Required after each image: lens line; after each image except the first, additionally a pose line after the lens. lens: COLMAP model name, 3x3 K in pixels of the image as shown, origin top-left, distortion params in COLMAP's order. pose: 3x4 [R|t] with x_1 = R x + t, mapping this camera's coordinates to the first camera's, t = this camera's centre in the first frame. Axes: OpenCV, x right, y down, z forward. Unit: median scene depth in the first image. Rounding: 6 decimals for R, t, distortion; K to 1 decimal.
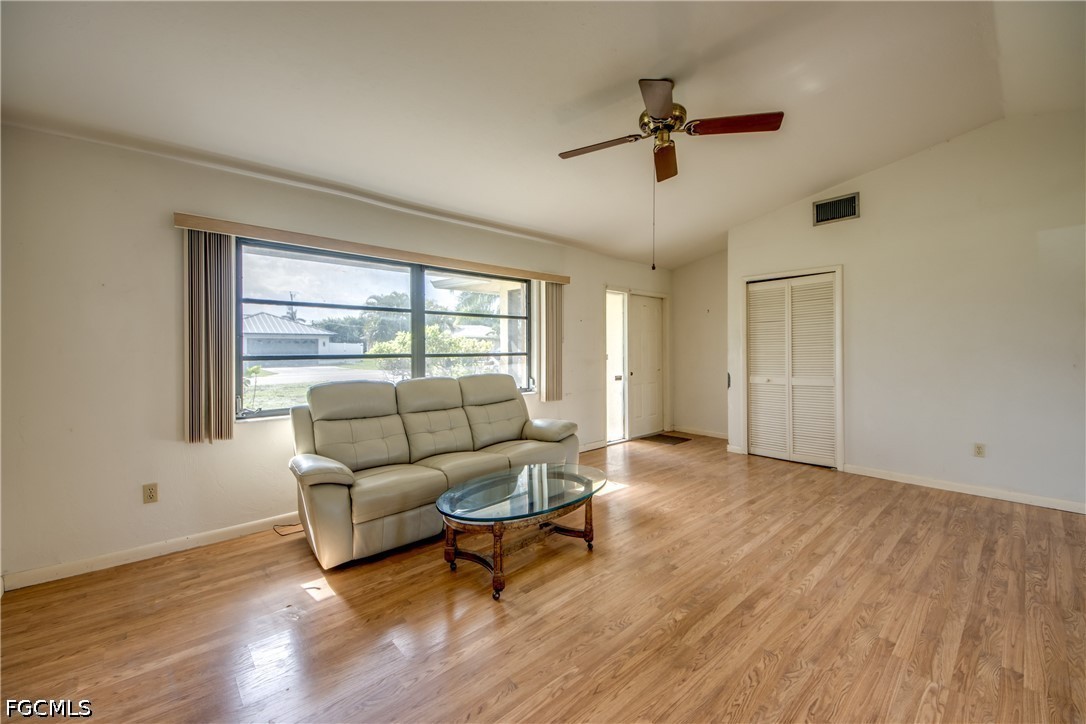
lens RADIAL K [[417.1, 0, 538.6], [0, 417.1, 348.9], [0, 0, 1]] dist [0.014499, -0.008908]
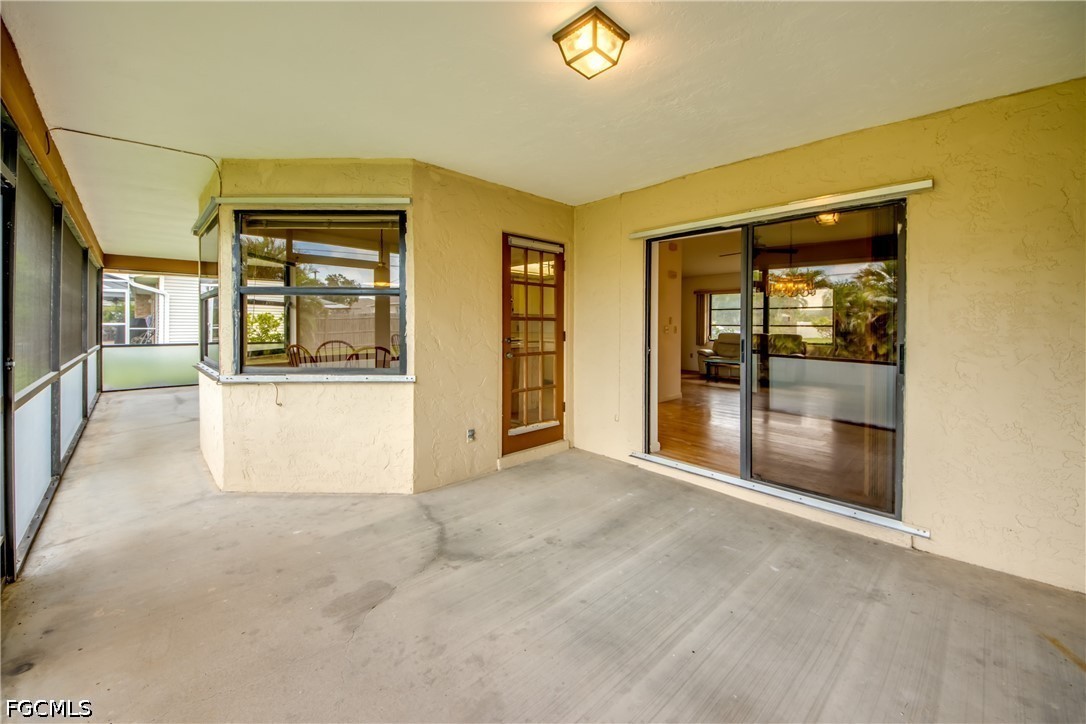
lens RADIAL K [[417.1, 0, 544.6], [0, 417.1, 324.5], [0, 0, 1]] dist [0.014499, -0.008908]
pose [[0.047850, -0.000263, -0.998855, 2.621604], [-0.013581, 0.999907, -0.000914, 0.036355], [0.998762, 0.013609, 0.047842, -0.582008]]
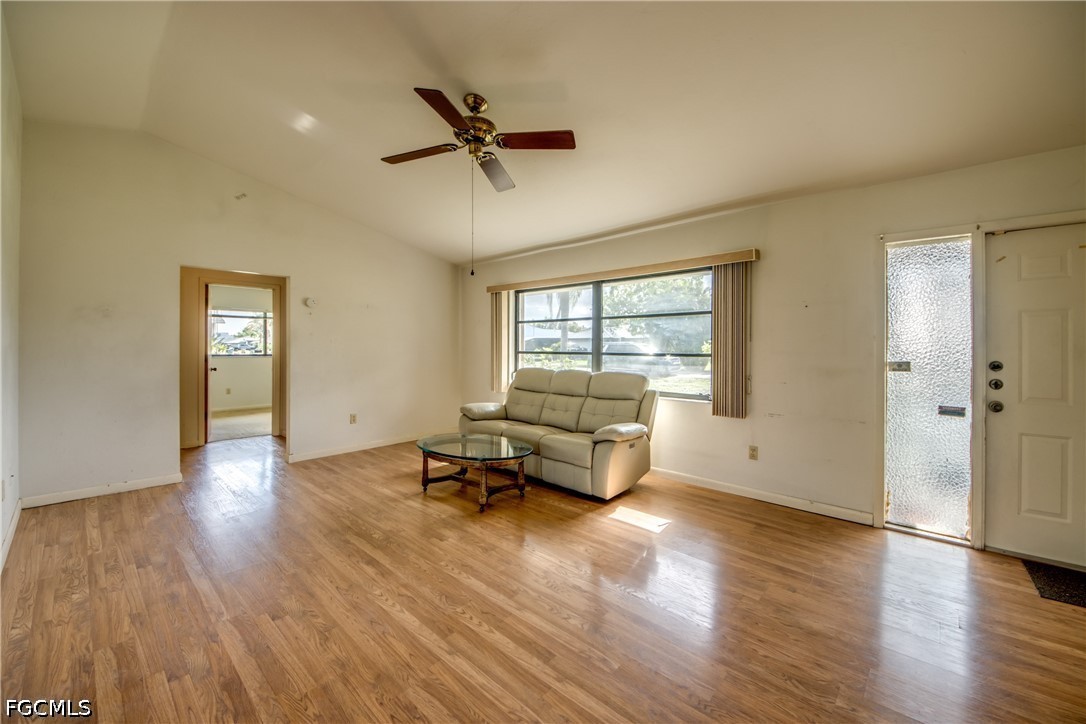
lens RADIAL K [[417.1, 0, 562.5], [0, 417.1, 353.1], [0, 0, 1]] dist [0.014499, -0.008908]
pose [[0.149135, 0.010963, -0.988756, 1.067918], [-0.012994, 0.999874, 0.009127, 0.005829], [0.988731, 0.011487, 0.149259, 0.830795]]
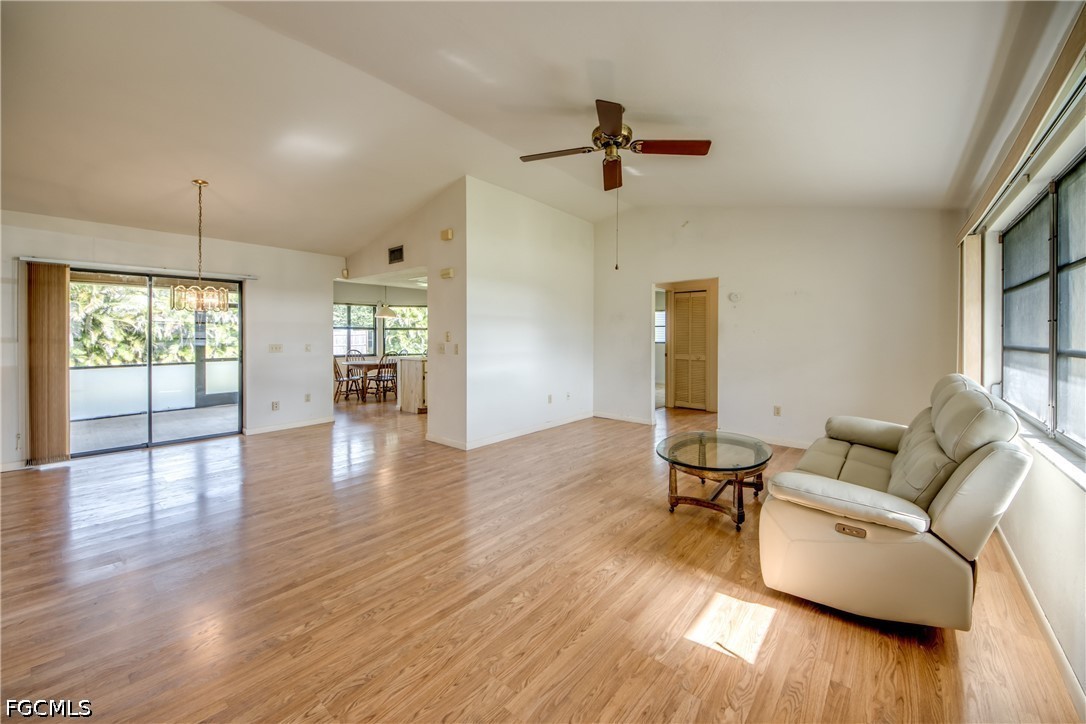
lens RADIAL K [[417.1, 0, 541.9], [0, 417.1, 339.4], [0, 0, 1]] dist [0.014499, -0.008908]
pose [[-0.987471, -0.000293, -0.157799, 0.521191], [-0.002758, 0.999878, 0.015402, -0.008794], [0.157775, 0.015645, -0.987351, 1.644826]]
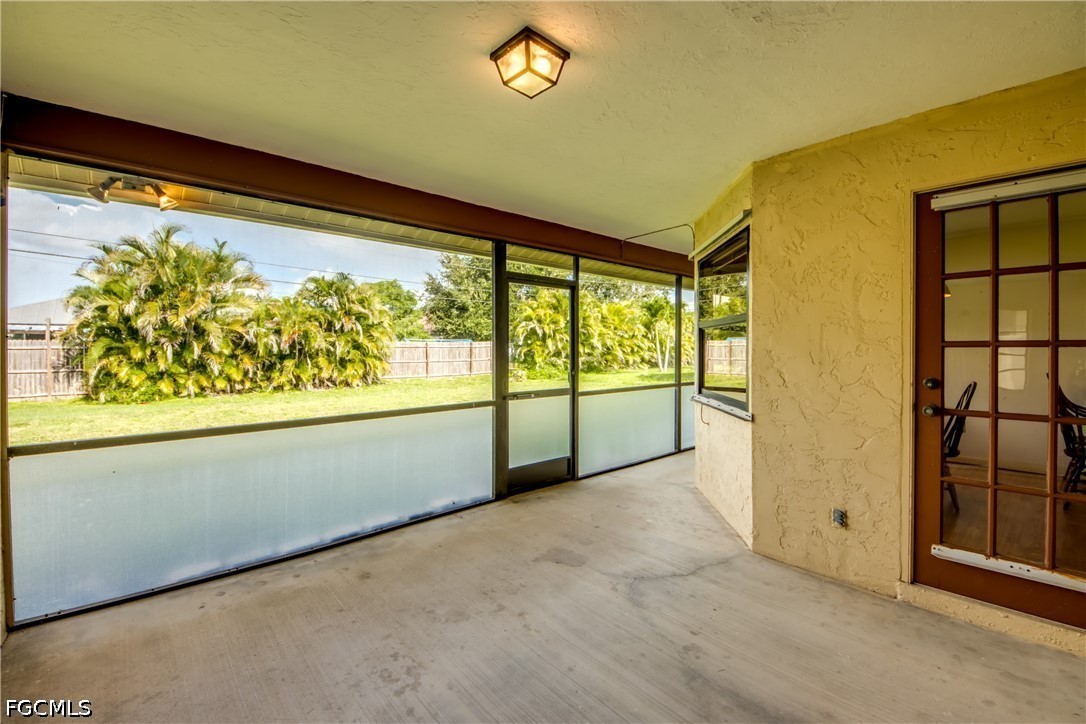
lens RADIAL K [[468.4, 0, 546.9], [0, 468.4, 356.7], [0, 0, 1]] dist [0.010544, -0.005893]
pose [[-0.999674, 0.001772, -0.025484, 2.065333], [0.001157, 0.999709, 0.024107, 0.020015], [0.025520, 0.024070, -0.999385, 0.097483]]
